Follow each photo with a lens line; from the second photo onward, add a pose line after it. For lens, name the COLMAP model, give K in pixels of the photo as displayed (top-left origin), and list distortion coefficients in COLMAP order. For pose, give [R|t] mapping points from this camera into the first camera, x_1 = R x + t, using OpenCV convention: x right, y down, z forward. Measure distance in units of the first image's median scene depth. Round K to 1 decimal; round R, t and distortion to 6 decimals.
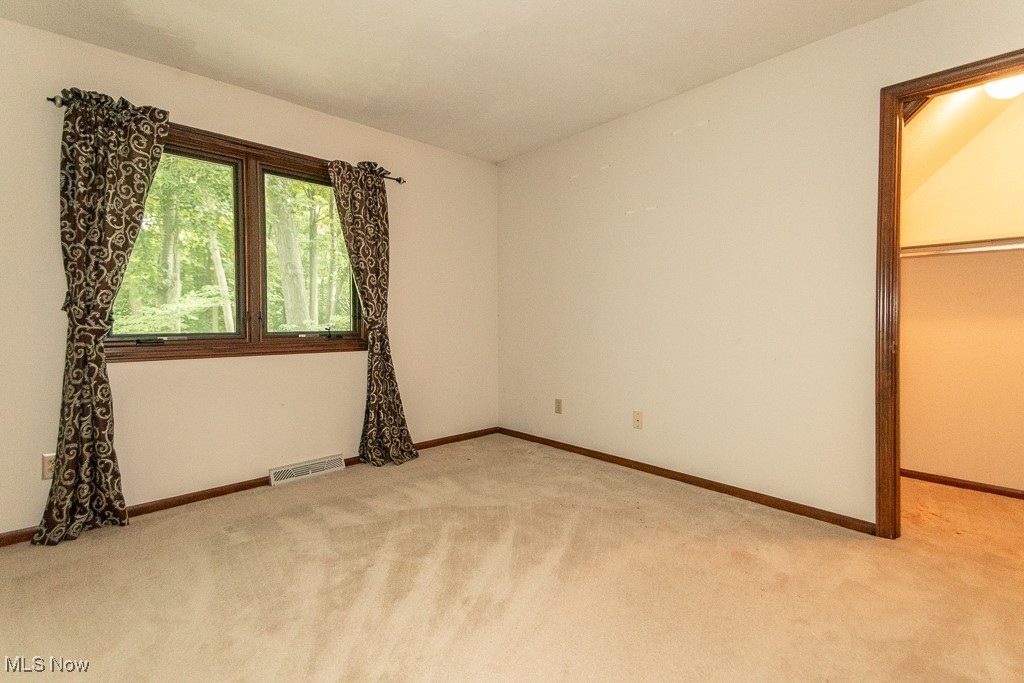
lens RADIAL K [[449.6, 0, 510.3], [0, 449.6, 322.3], [0, 0, 1]] dist [0.000226, -0.000138]
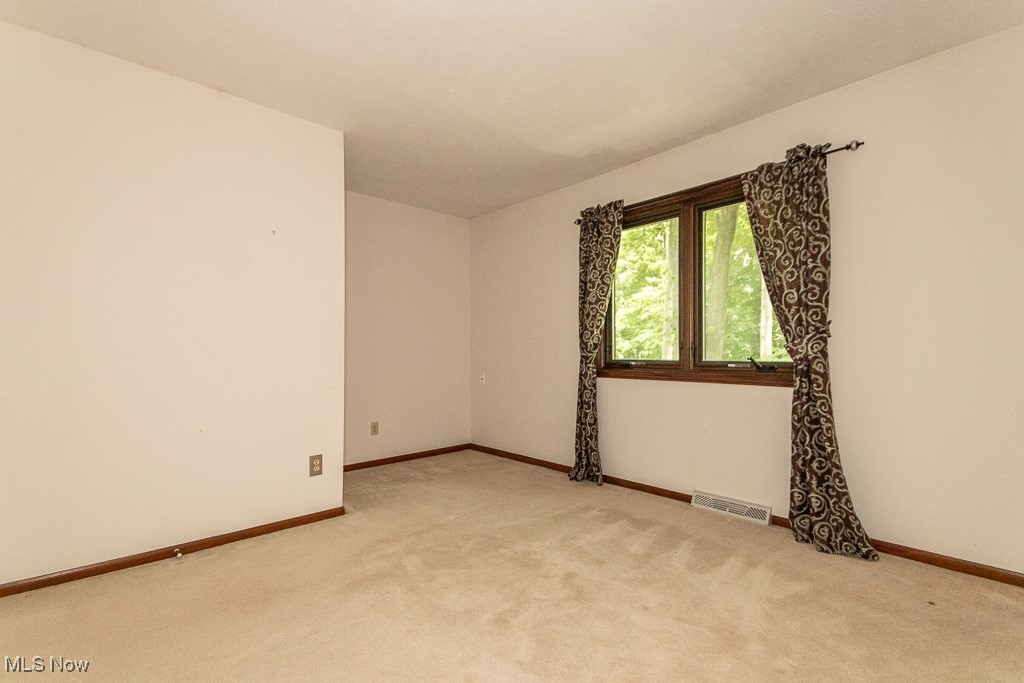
lens RADIAL K [[455.8, 0, 512.0], [0, 455.8, 341.5], [0, 0, 1]] dist [-0.000014, -0.000006]
pose [[-0.020710, -0.021885, -0.999546, 0.539252], [-0.002860, 0.999758, -0.021830, 0.001534], [0.999781, 0.002407, -0.020767, 0.577519]]
